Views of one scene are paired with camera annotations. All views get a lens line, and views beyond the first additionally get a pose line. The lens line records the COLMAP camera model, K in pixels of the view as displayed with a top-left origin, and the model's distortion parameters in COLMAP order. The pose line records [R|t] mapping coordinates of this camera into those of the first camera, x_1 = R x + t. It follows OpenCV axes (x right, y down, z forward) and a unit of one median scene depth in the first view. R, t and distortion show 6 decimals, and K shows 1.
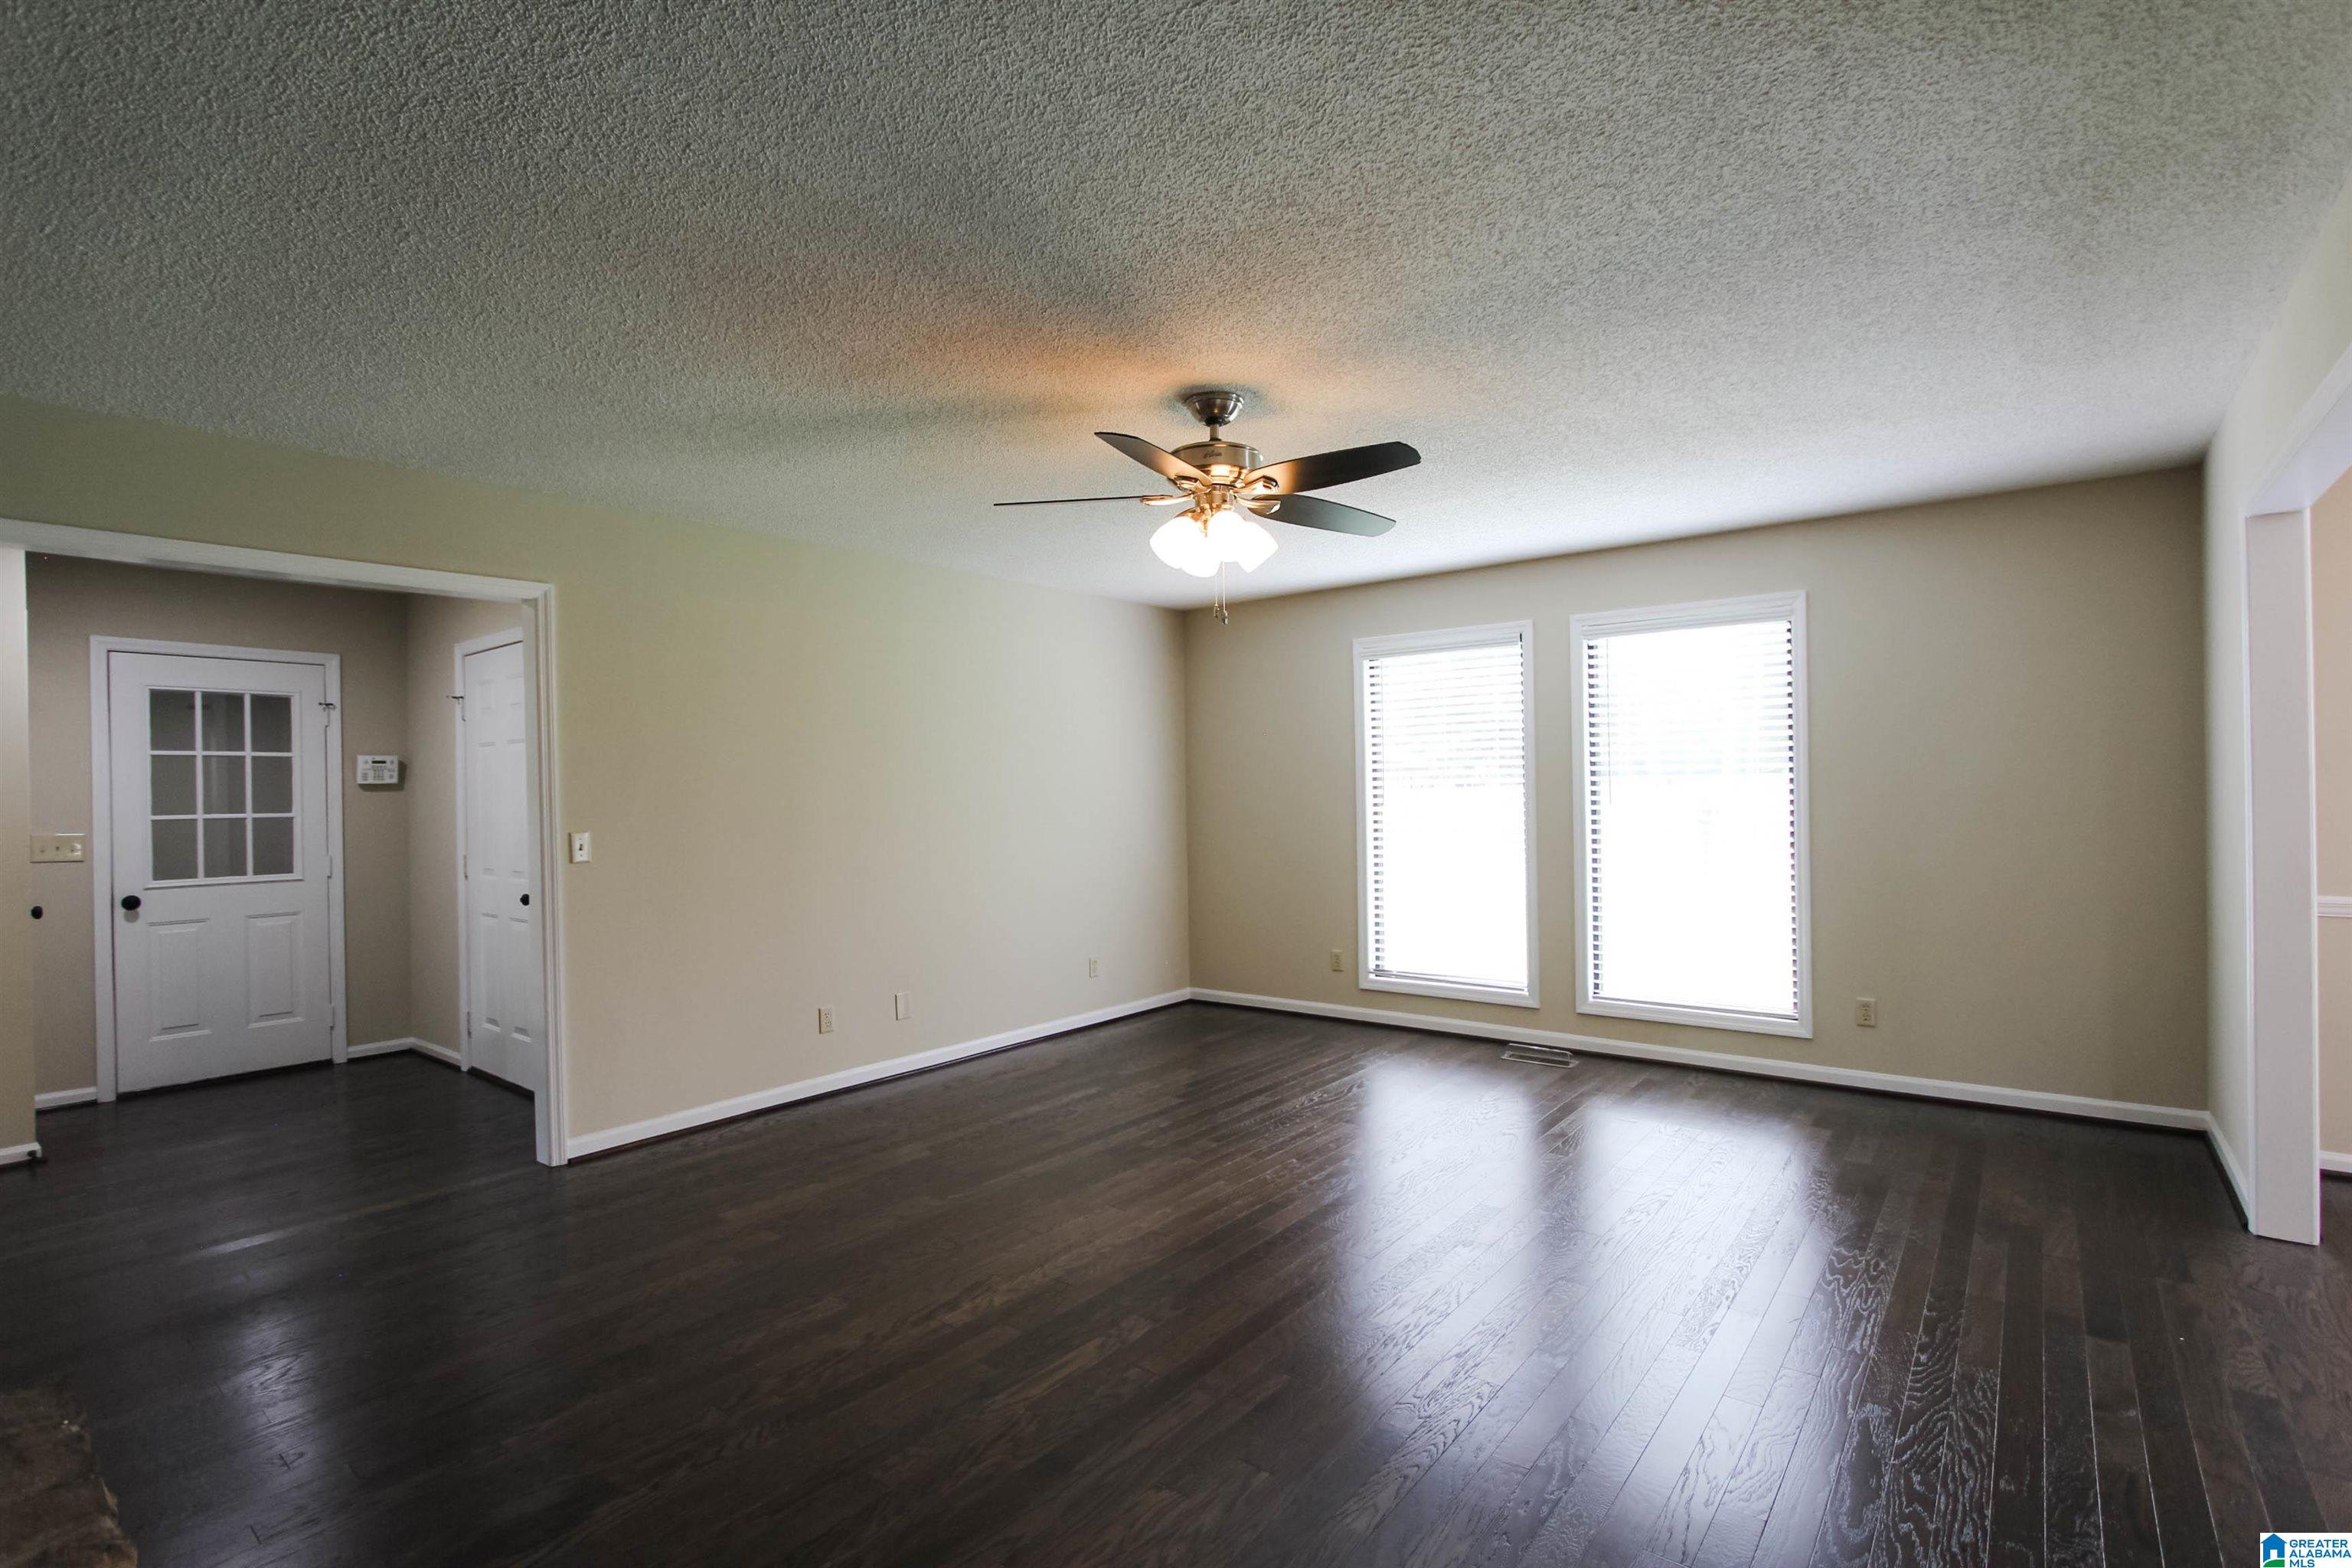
lens RADIAL K [[1085.1, 0, 1178.4], [0, 1085.1, 794.4], [0, 0, 1]] dist [-0.024862, 0.006874]
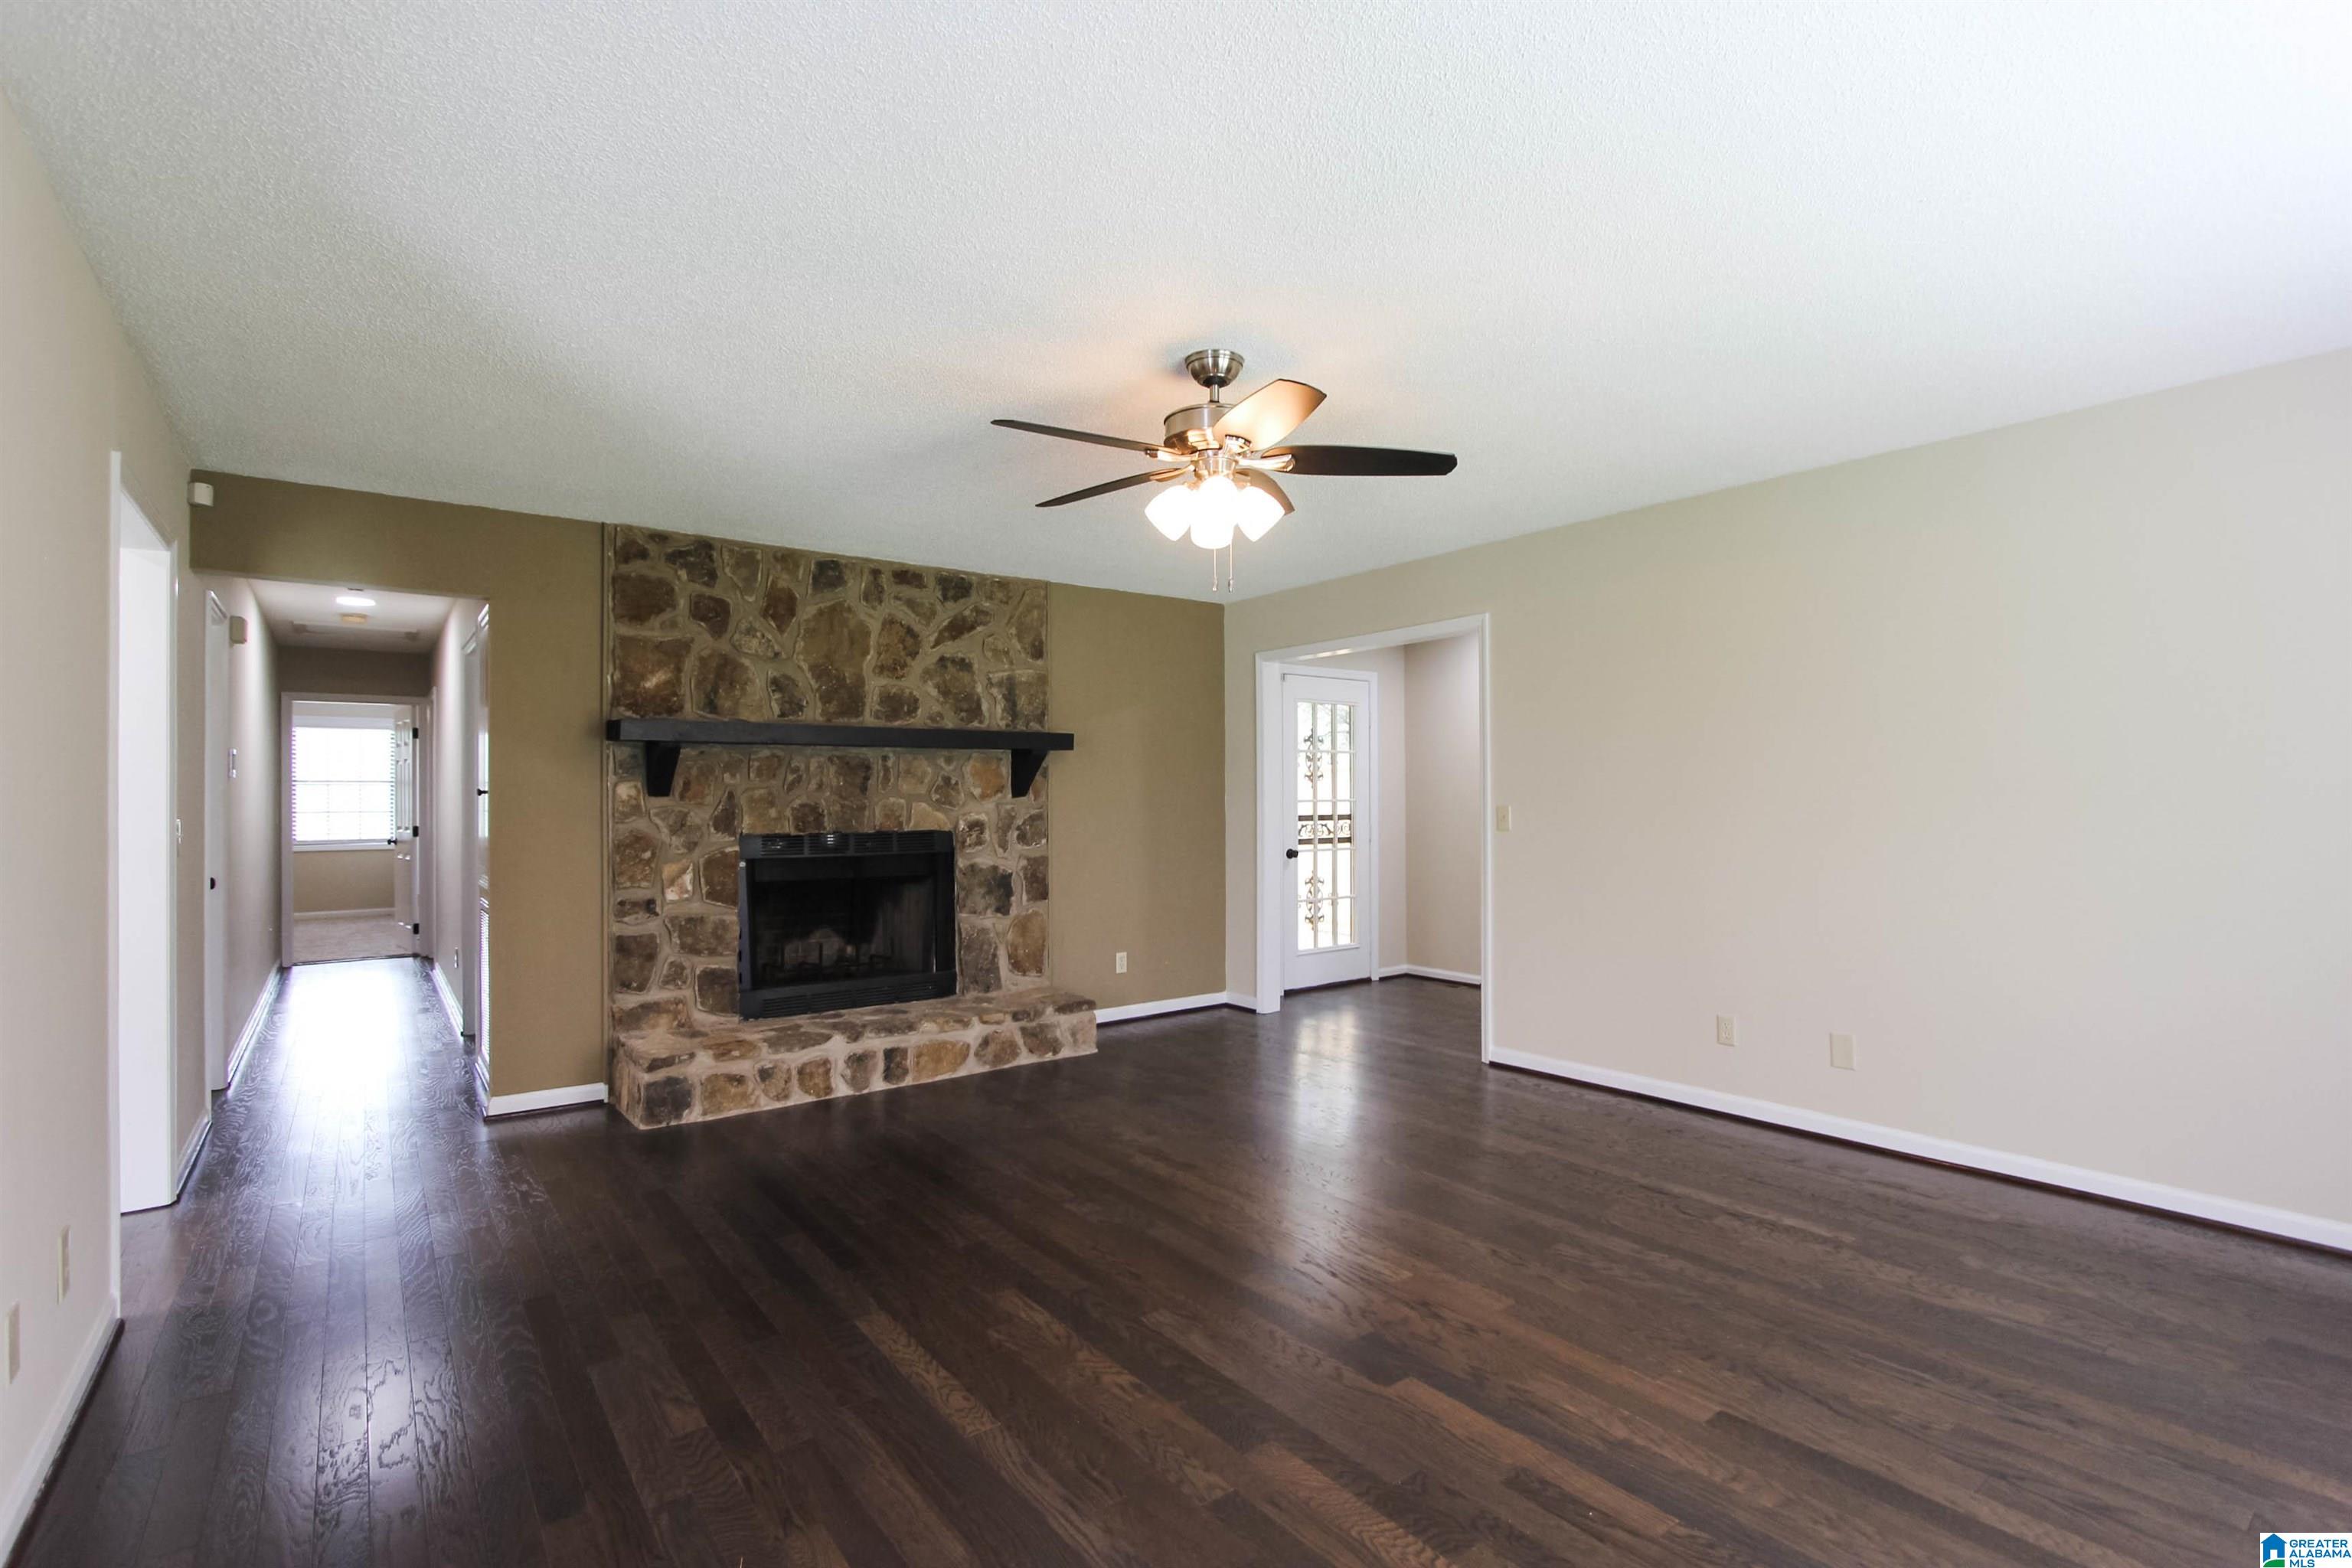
lens RADIAL K [[1085.1, 0, 1178.4], [0, 1085.1, 794.4], [0, 0, 1]] dist [-0.024862, 0.006874]
pose [[-0.242290, 0.014771, -0.970092, 0.597991], [0.008941, 0.999876, 0.012992, 0.001290], [0.970163, -0.005526, -0.242392, 0.743282]]
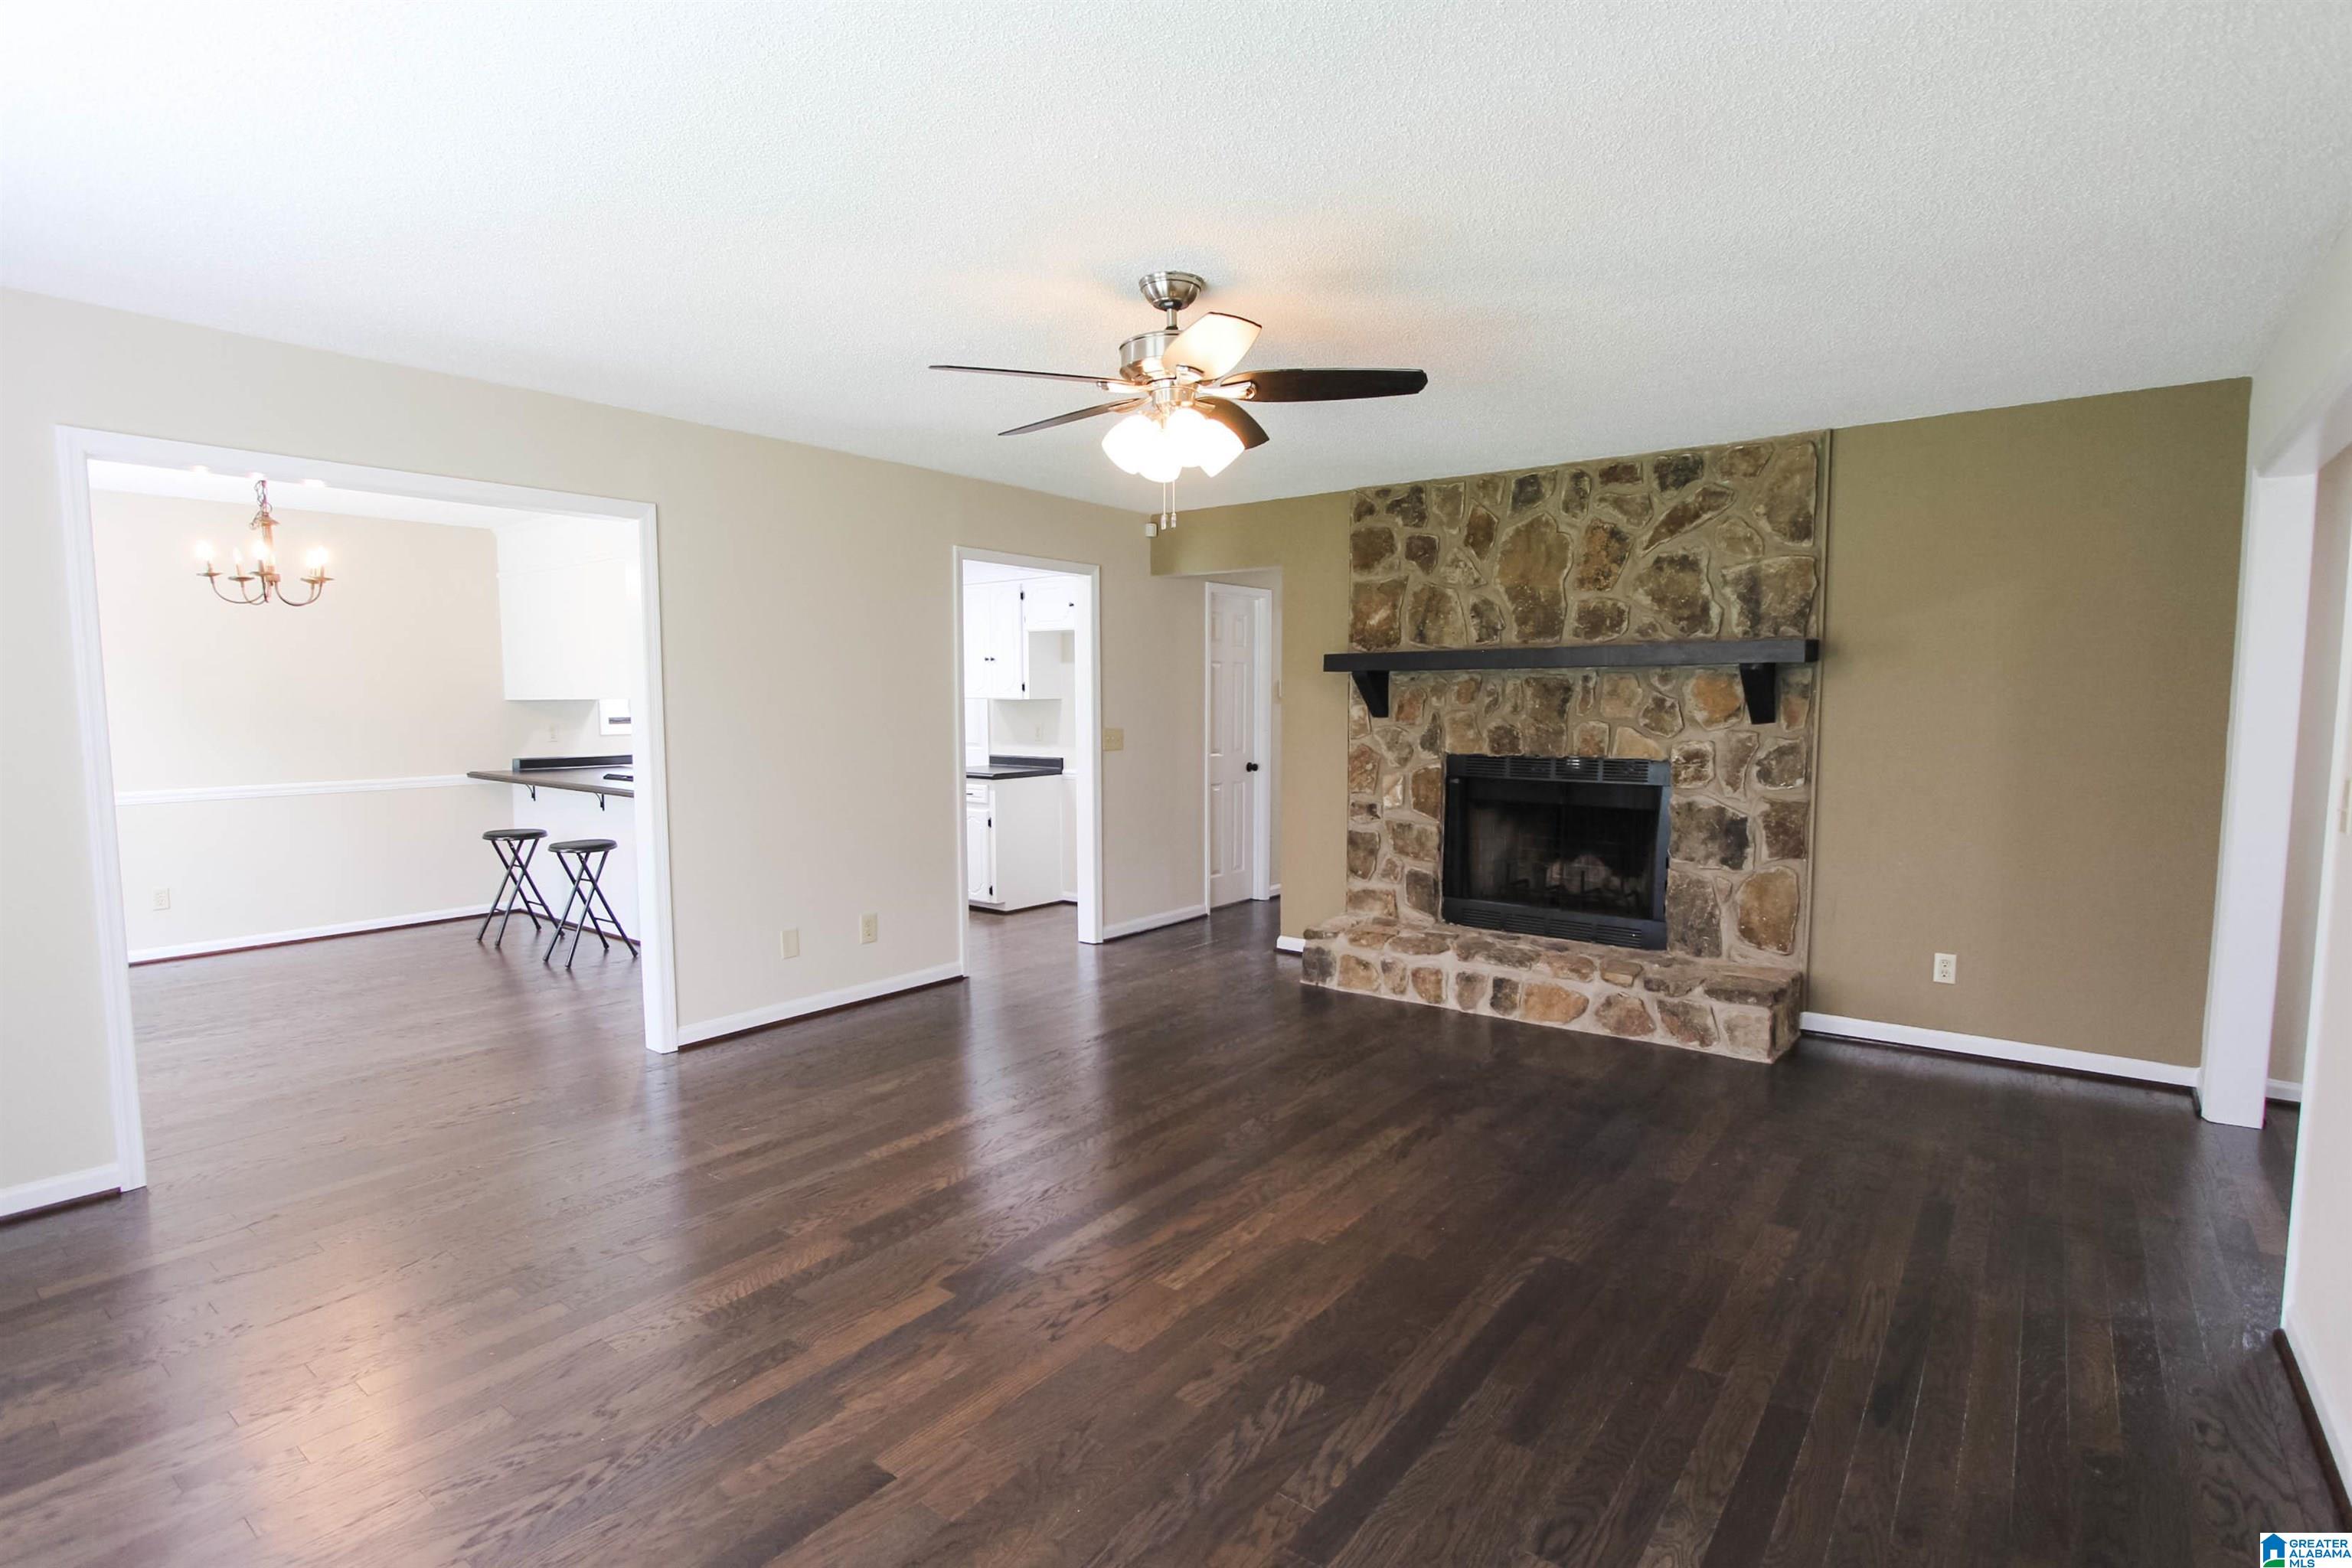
lens RADIAL K [[1137.6, 0, 1185.5], [0, 1137.6, 792.2], [0, 0, 1]] dist [-0.021726, 0.000122]
pose [[-0.999625, 0.021179, -0.017379, 0.029251], [0.019658, 0.996318, 0.083450, -0.013076], [0.019082, 0.083077, -0.996360, 1.225265]]
